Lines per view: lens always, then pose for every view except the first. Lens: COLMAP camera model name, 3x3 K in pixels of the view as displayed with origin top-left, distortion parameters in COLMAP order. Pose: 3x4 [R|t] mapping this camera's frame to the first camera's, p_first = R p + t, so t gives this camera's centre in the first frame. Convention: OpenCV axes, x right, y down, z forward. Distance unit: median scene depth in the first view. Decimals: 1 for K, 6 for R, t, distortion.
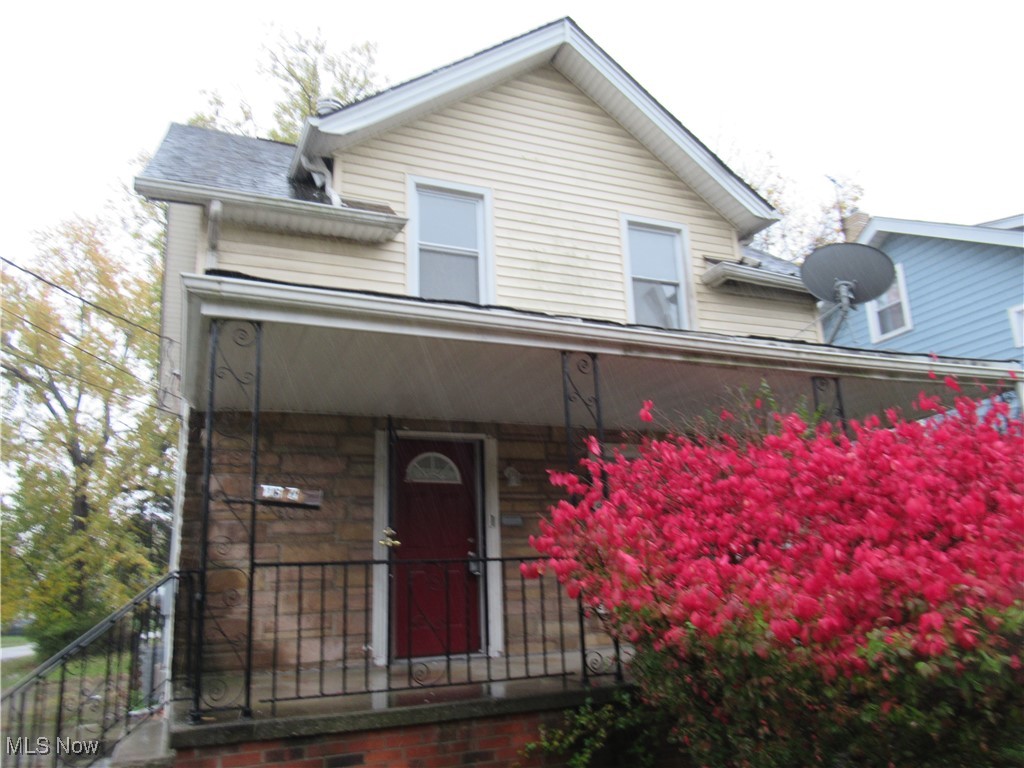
lens RADIAL K [[770.2, 0, 512.4], [0, 770.2, 388.0], [0, 0, 1]] dist [-0.011091, 0.011611]
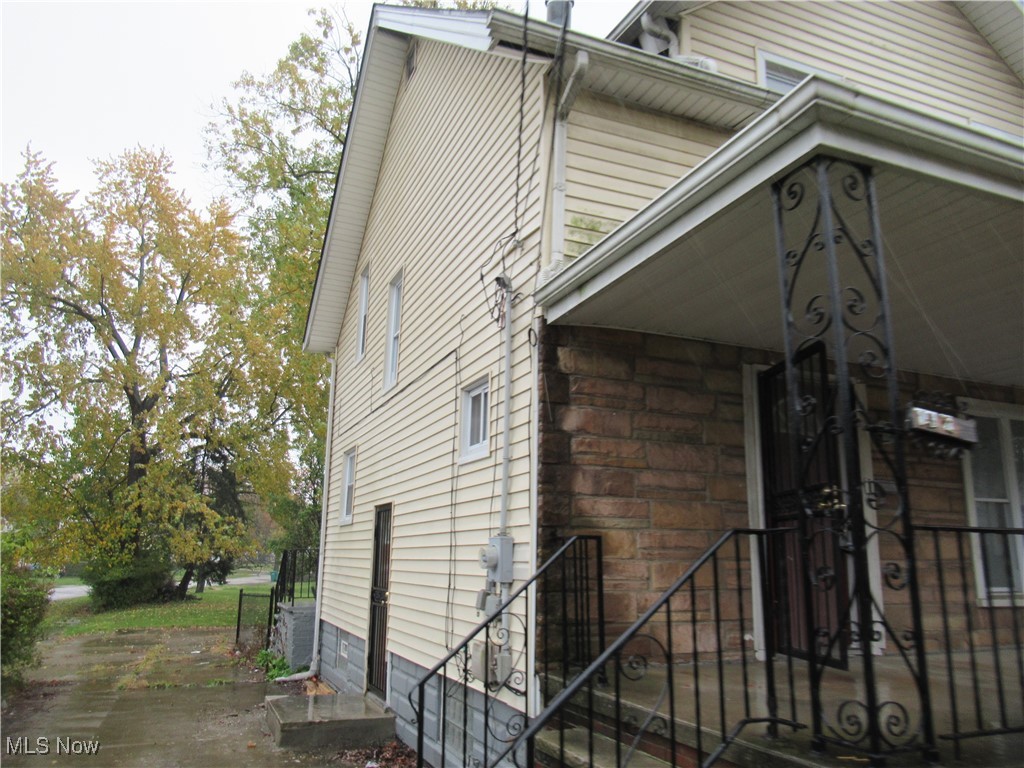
lens RADIAL K [[770.2, 0, 512.1], [0, 770.2, 381.2], [0, 0, 1]] dist [-0.011091, 0.011611]
pose [[0.998527, 0.052786, -0.012557, -0.409845], [-0.052390, 0.998175, 0.030017, 0.063301], [0.014118, -0.029315, 0.999471, 0.212838]]
